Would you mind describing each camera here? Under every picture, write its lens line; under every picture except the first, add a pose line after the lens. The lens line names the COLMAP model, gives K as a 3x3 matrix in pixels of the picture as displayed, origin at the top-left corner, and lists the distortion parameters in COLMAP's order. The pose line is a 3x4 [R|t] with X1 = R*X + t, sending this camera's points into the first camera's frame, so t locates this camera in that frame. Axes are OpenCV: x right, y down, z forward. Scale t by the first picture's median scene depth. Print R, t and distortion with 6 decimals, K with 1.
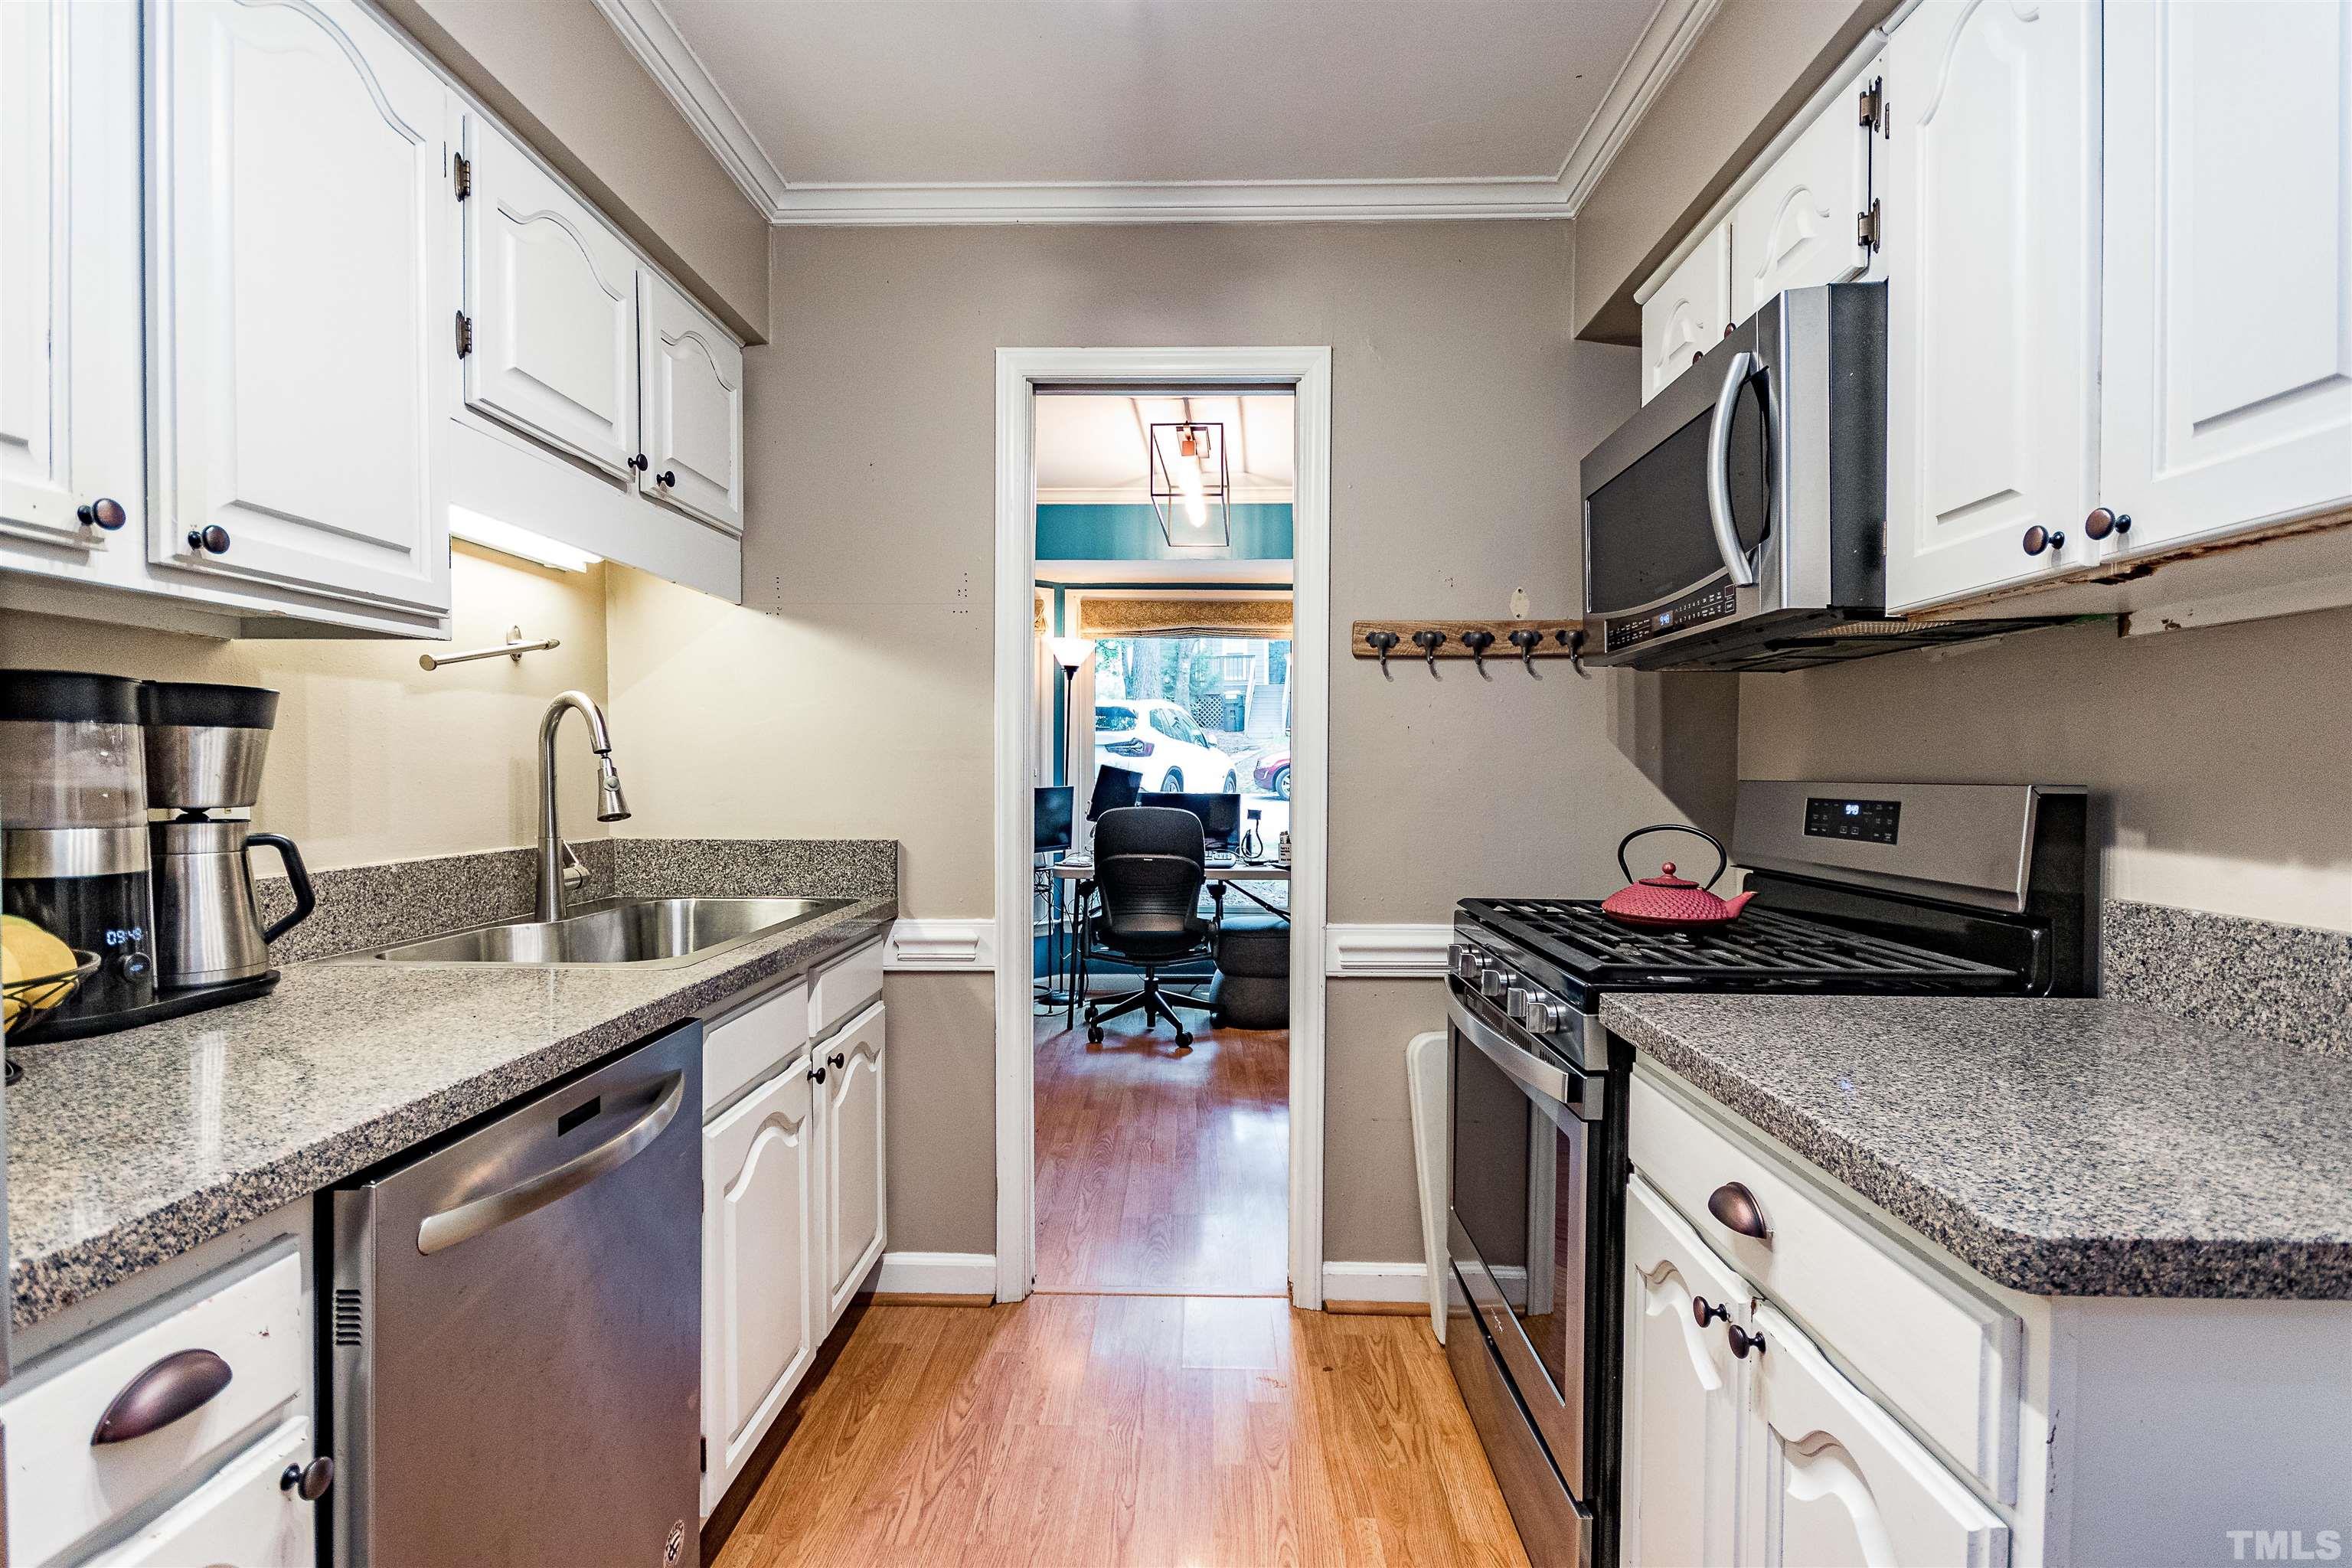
lens RADIAL K [[1082.1, 0, 1176.0], [0, 1082.1, 784.0], [0, 0, 1]] dist [0.004022, -0.000642]
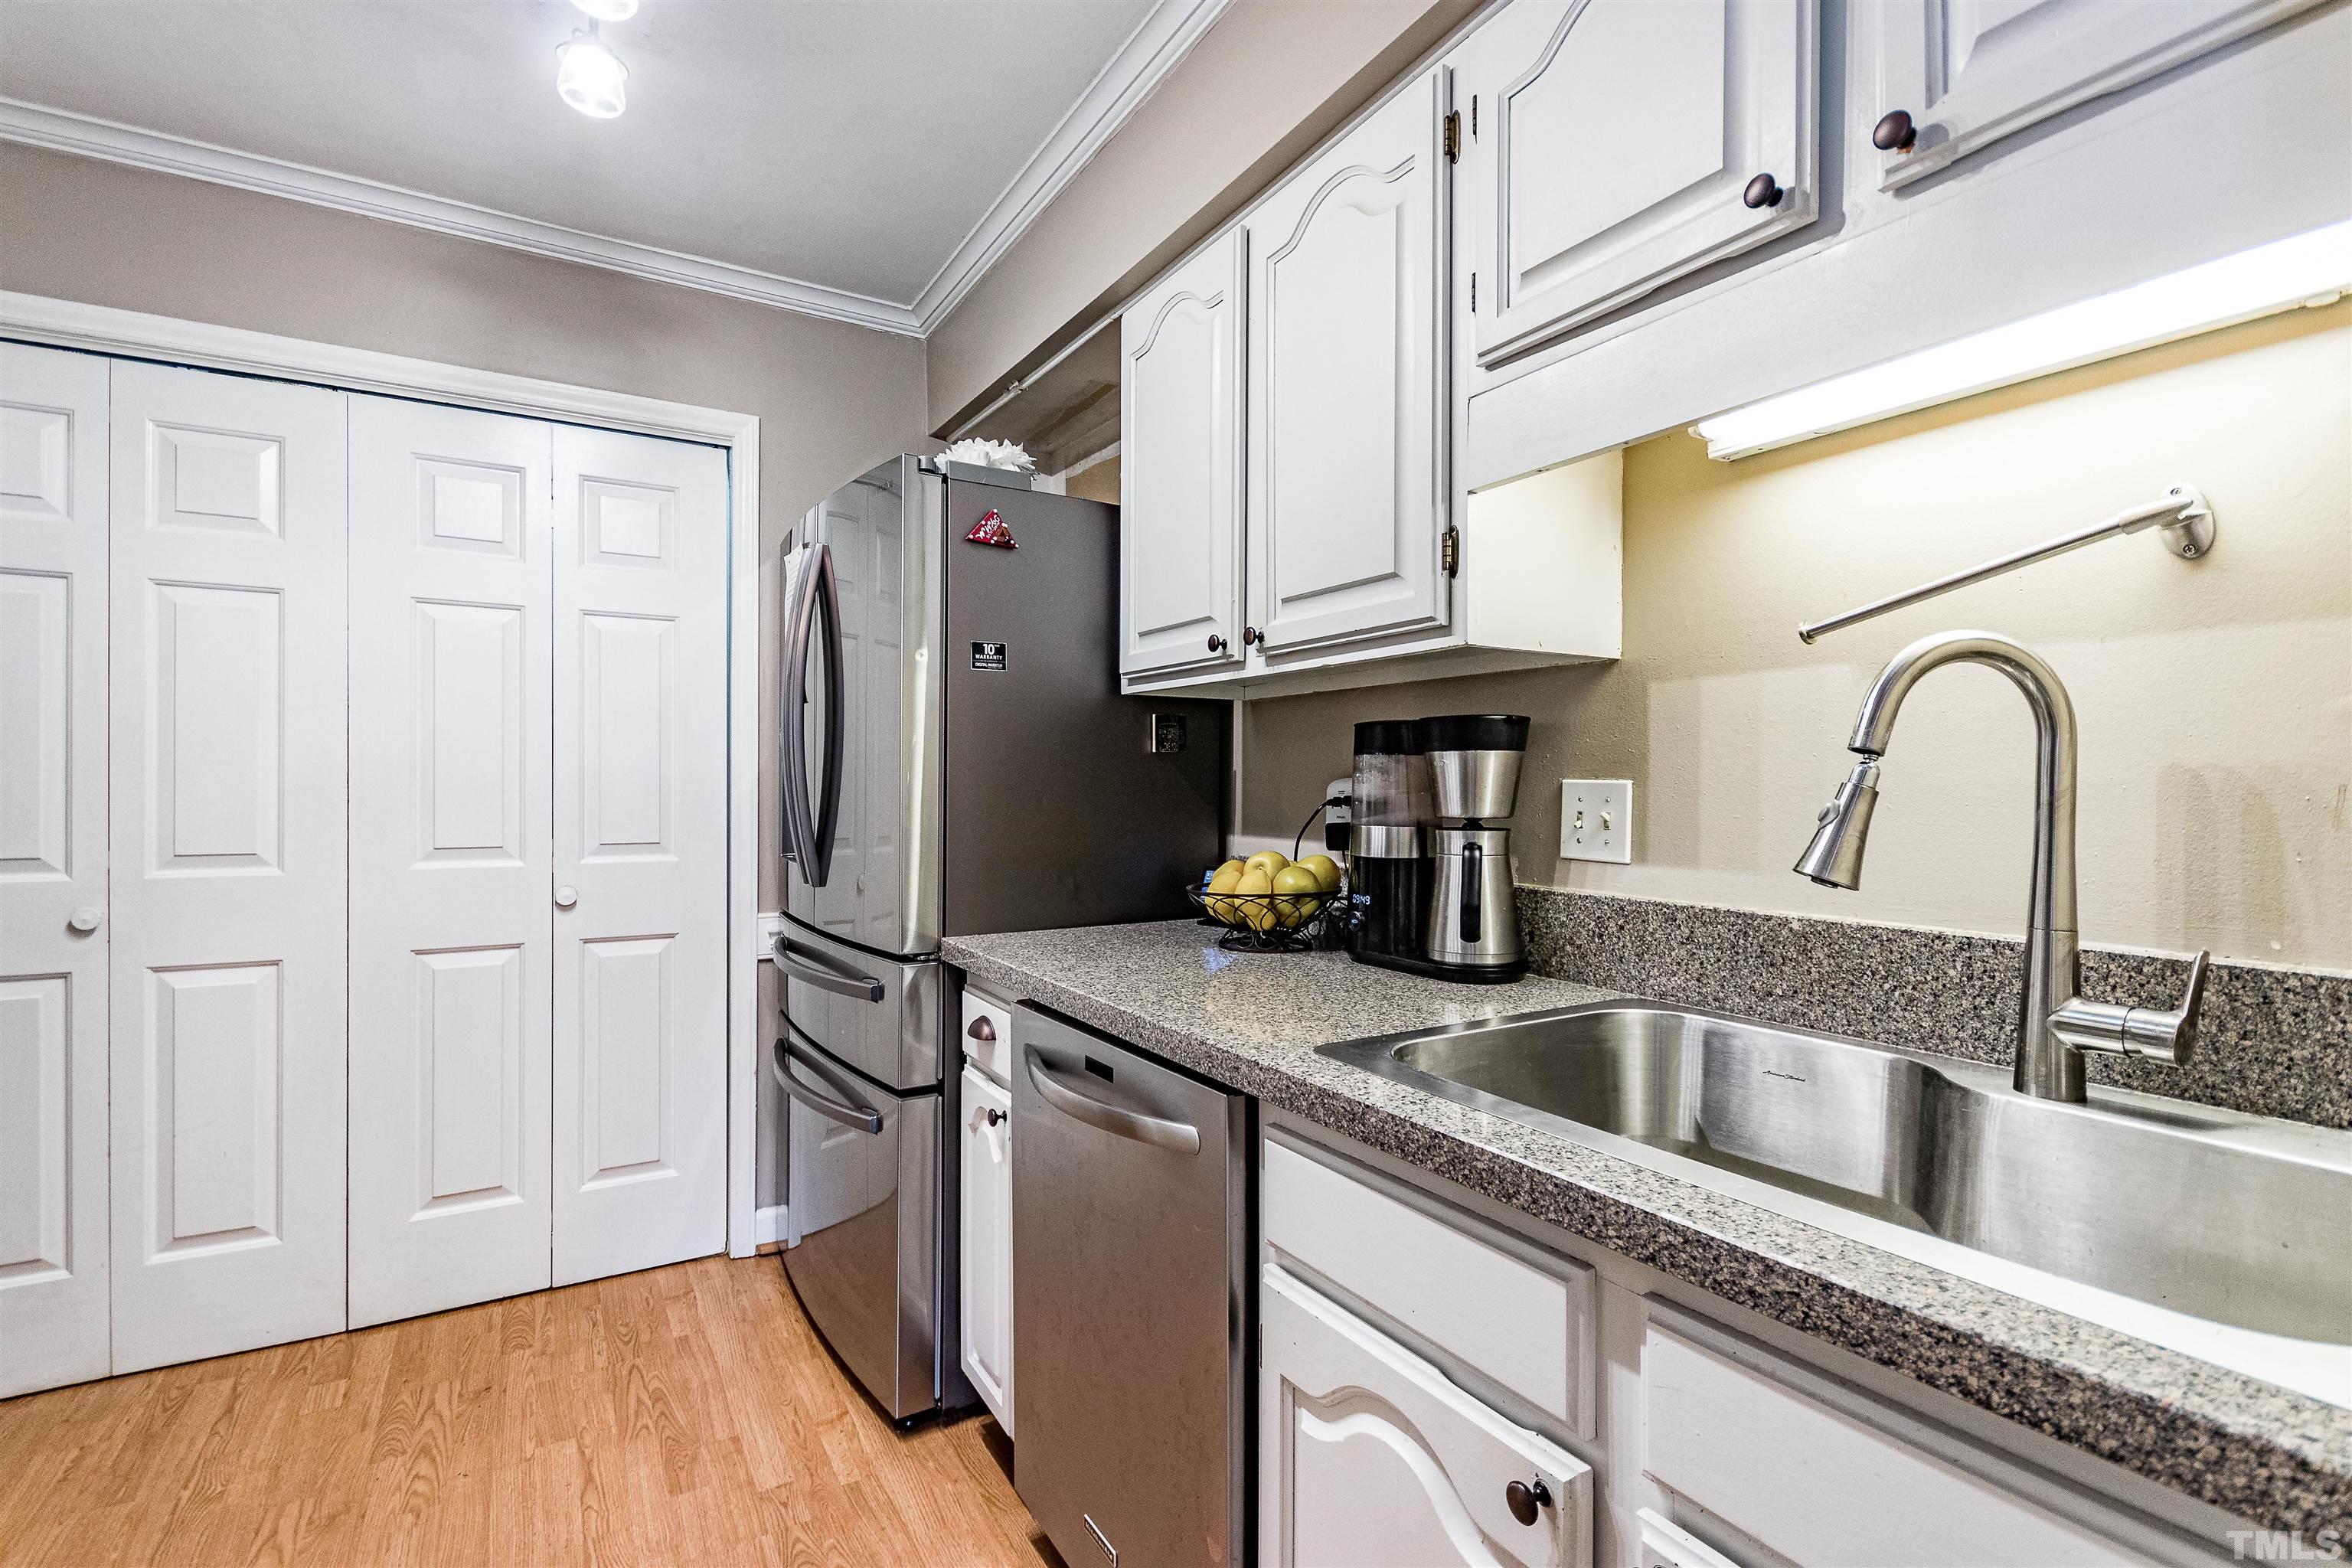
lens RADIAL K [[1082.1, 0, 1176.0], [0, 1082.1, 784.0], [0, 0, 1]] dist [0.004022, -0.000642]
pose [[-0.844140, -0.007409, -0.536072, 0.025067], [-0.013965, 0.999869, 0.008171, -0.021696], [0.535941, 0.014384, -0.844133, 1.894507]]
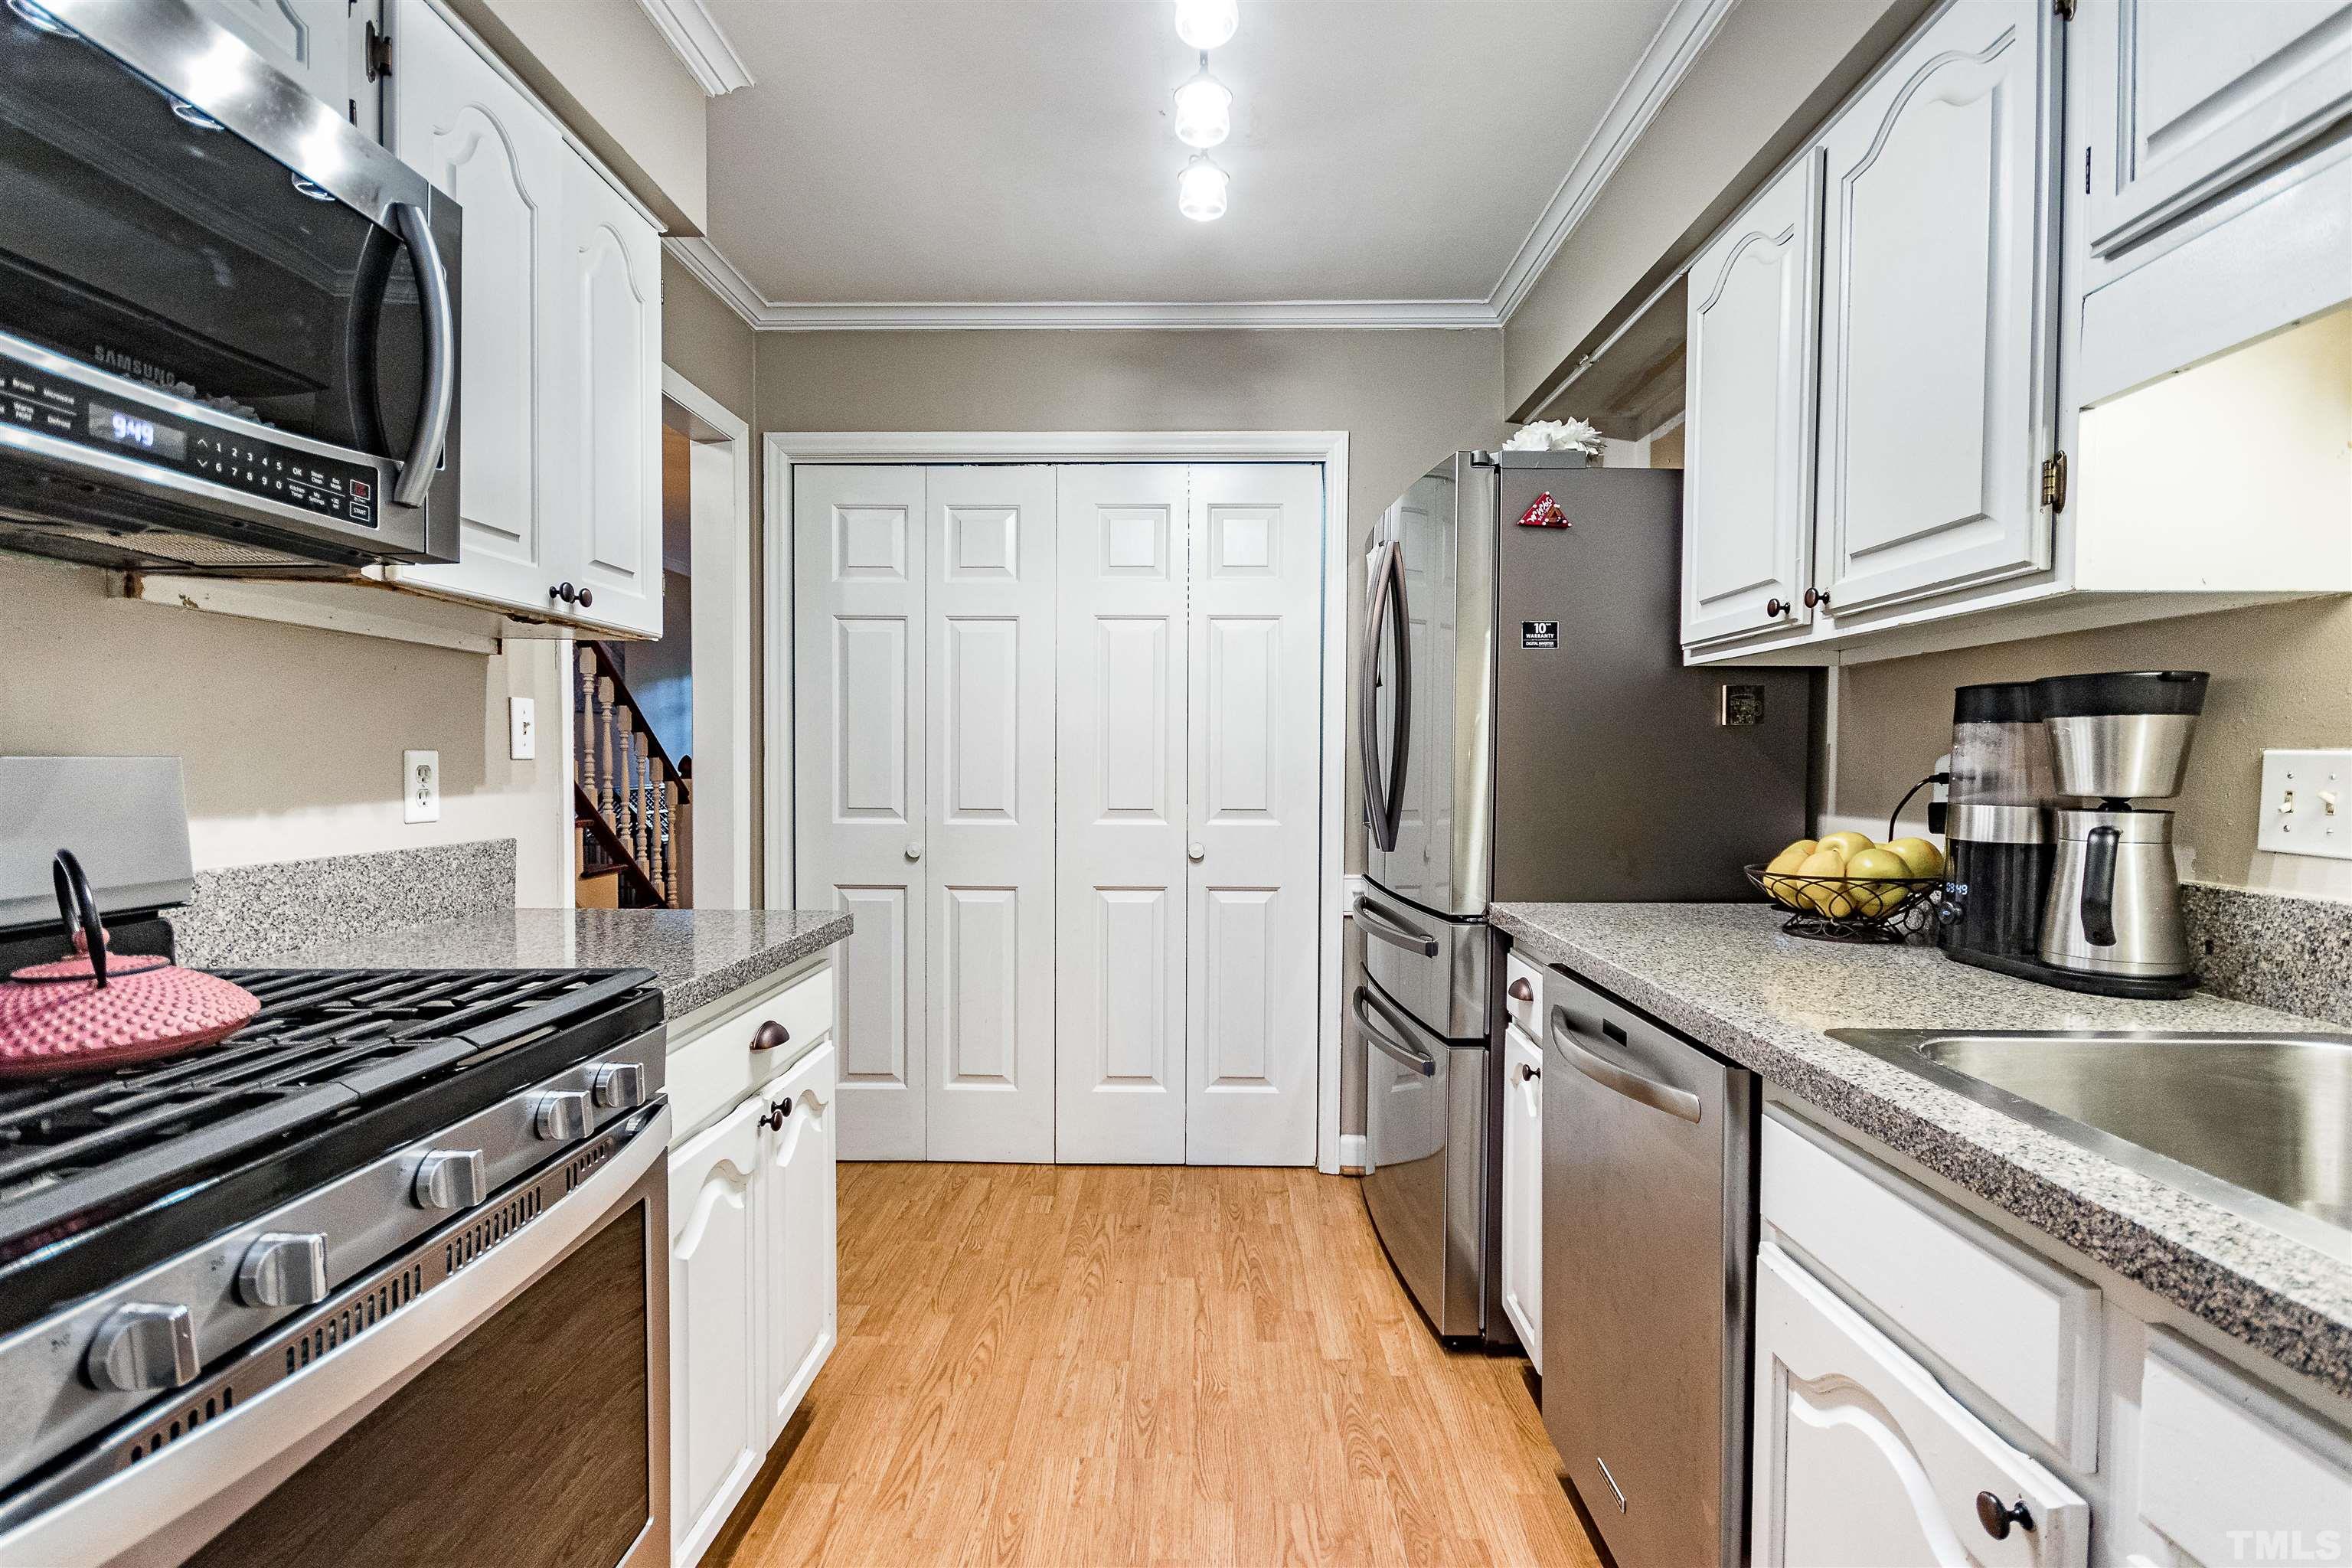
lens RADIAL K [[1082.1, 0, 1176.0], [0, 1082.1, 784.0], [0, 0, 1]] dist [0.004022, -0.000642]
pose [[-0.999929, -0.009573, -0.007055, -0.032177], [-0.009803, 0.999400, 0.033231, -0.015533], [0.006732, 0.033298, -0.999423, 2.051950]]
